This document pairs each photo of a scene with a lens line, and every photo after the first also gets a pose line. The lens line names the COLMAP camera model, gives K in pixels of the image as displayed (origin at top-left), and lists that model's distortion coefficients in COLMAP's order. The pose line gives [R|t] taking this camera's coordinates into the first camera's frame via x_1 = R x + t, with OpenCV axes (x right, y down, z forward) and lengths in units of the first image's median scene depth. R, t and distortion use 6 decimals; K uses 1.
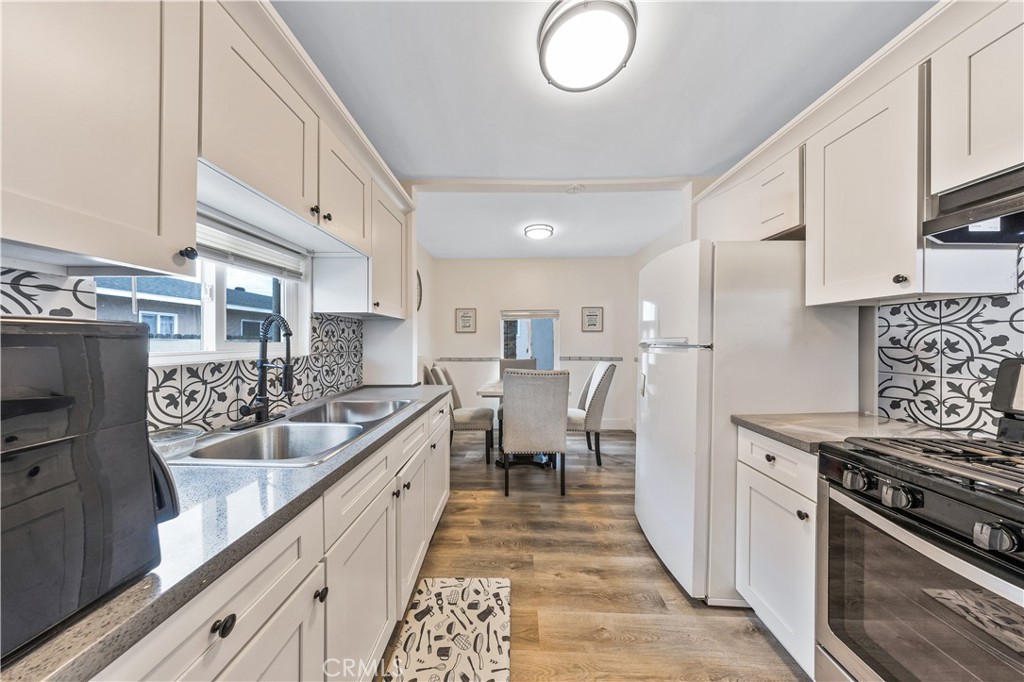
lens RADIAL K [[301.0, 0, 509.5], [0, 301.0, 339.6], [0, 0, 1]] dist [-0.006639, -0.000188]
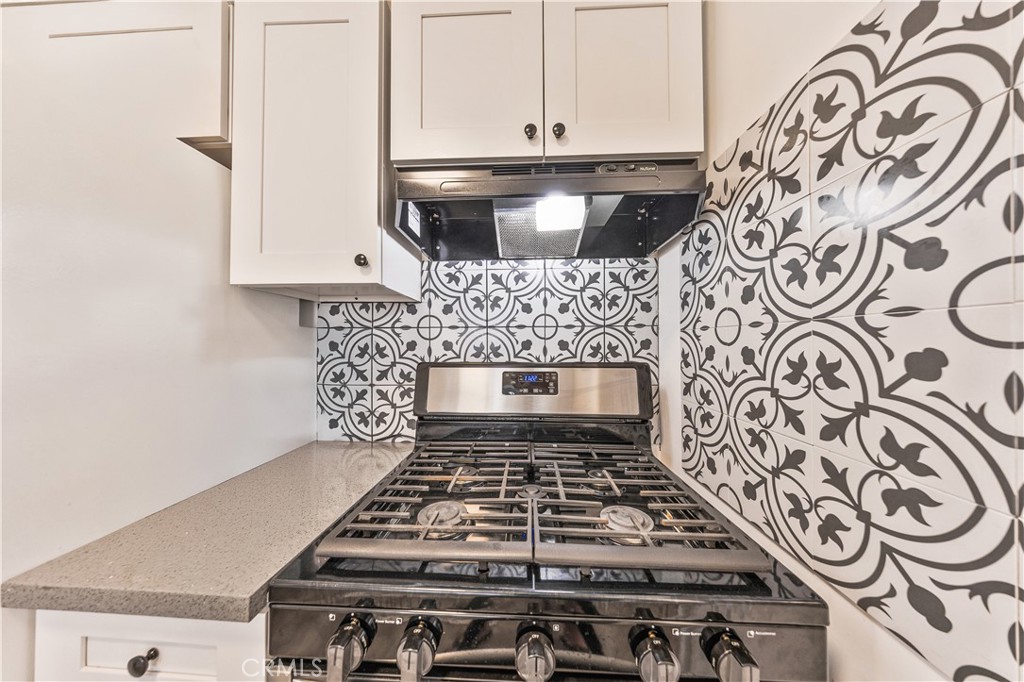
lens RADIAL K [[301.0, 0, 511.8], [0, 301.0, 340.8], [0, 0, 1]] dist [-0.006639, -0.000188]
pose [[0.009116, 0.011010, 0.999898, 0.507544], [-0.001124, 0.999939, -0.011000, -0.002018], [-0.999958, -0.001023, 0.009128, 0.541402]]
